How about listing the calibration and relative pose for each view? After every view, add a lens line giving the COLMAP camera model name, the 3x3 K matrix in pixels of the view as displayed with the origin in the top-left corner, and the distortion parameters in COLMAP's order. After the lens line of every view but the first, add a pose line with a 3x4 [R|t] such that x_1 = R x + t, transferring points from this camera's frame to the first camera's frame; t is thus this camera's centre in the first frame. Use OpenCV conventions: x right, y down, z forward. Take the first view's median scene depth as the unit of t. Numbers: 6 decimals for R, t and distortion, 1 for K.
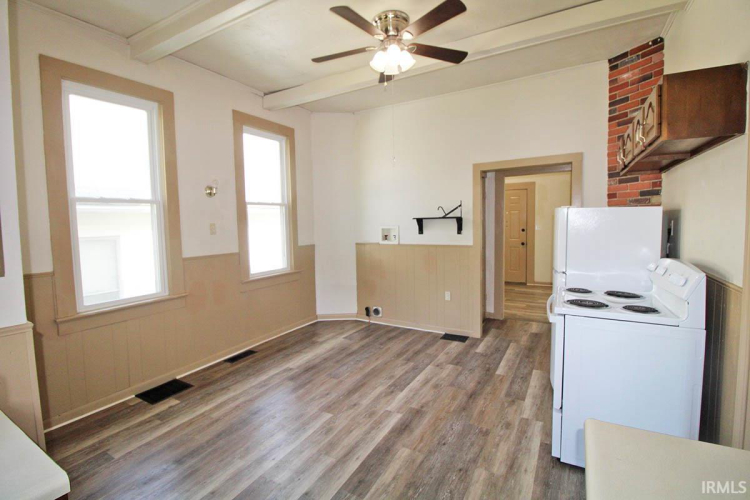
lens RADIAL K [[348.6, 0, 374.5], [0, 348.6, 244.9], [0, 0, 1]] dist [-0.011891, -0.006915]
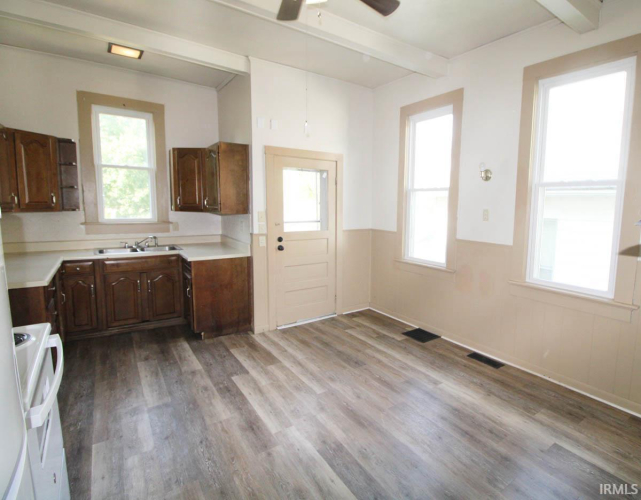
lens RADIAL K [[341.5, 0, 374.0], [0, 341.5, 241.2], [0, 0, 1]] dist [-0.006769, -0.003013]
pose [[-0.371878, 0.118543, -0.920682, 0.547311], [-0.076995, 0.984456, 0.157853, -0.105938], [0.925083, 0.129590, -0.356970, 1.133601]]
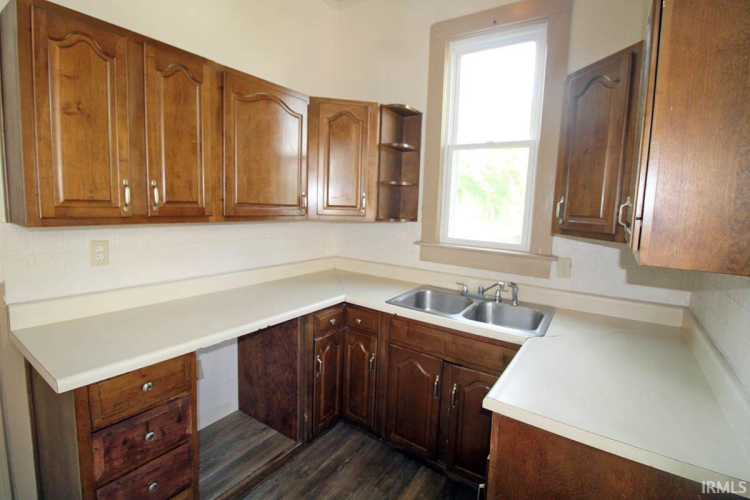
lens RADIAL K [[348.6, 0, 378.9], [0, 348.6, 239.8], [0, 0, 1]] dist [-0.011891, -0.006915]
pose [[-0.997057, -0.017982, 0.074519, -0.139998], [-0.004388, 0.983892, 0.178713, -0.043114], [-0.076532, 0.177860, -0.981075, 0.520254]]
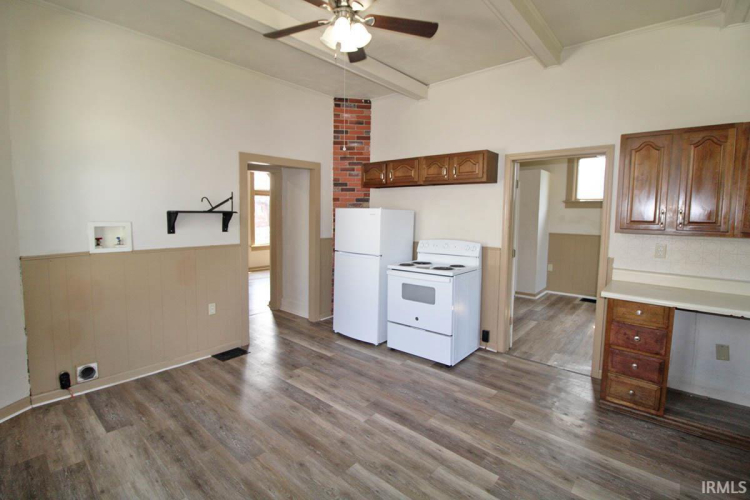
lens RADIAL K [[348.6, 0, 380.9], [0, 348.6, 244.2], [0, 0, 1]] dist [-0.011891, -0.006915]
pose [[0.170420, -0.066052, 0.983155, -0.661104], [0.052218, 0.996954, 0.057928, -0.038182], [-0.983987, 0.041467, 0.173350, 0.612324]]
